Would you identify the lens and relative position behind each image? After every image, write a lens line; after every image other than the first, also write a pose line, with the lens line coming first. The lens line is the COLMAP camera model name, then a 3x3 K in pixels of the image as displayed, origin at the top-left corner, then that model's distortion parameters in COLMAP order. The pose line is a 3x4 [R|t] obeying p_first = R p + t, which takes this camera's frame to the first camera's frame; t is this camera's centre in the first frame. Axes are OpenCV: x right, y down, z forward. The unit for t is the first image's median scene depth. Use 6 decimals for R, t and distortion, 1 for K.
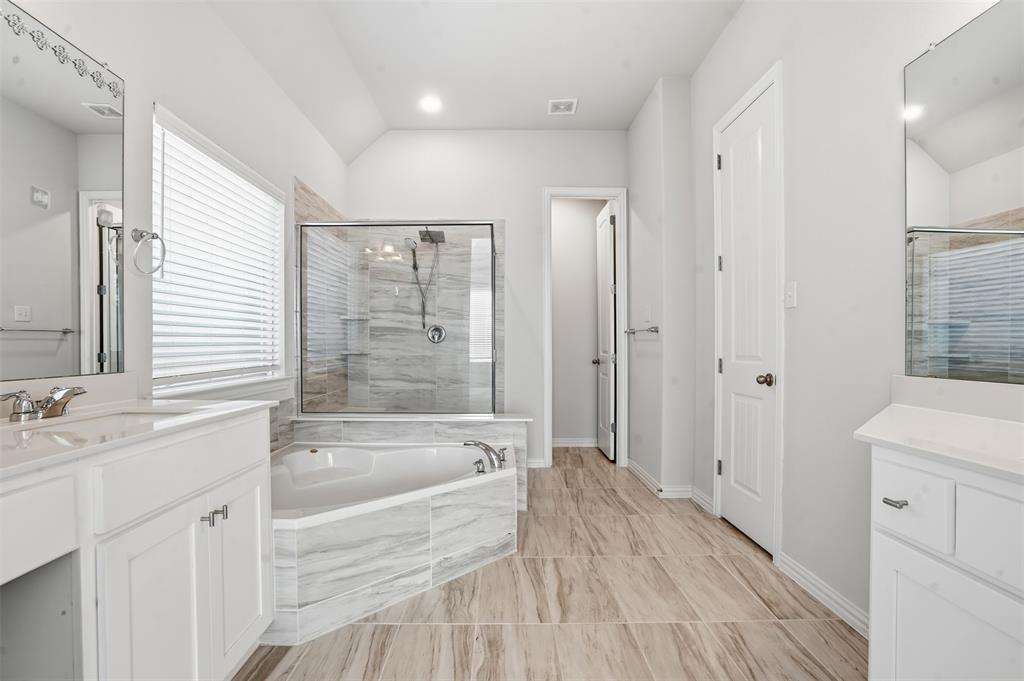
lens RADIAL K [[476.2, 0, 512.0], [0, 476.2, 340.5], [0, 0, 1]] dist [-0.055684, -0.000026]
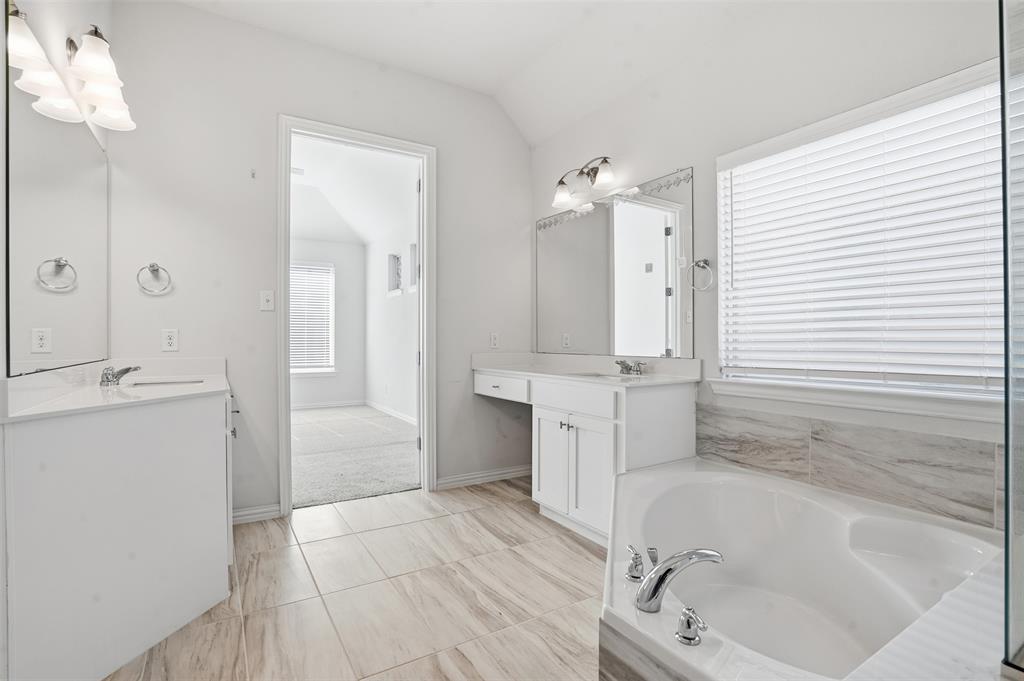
lens RADIAL K [[474.9, 0, 503.7], [0, 474.9, 336.6], [0, 0, 1]] dist [-0.052085, 0.018377]
pose [[-0.861877, -0.001845, -0.507114, 0.480757], [0.003394, 0.999950, -0.009405, 0.007299], [0.507106, -0.009827, -0.861828, 1.990918]]
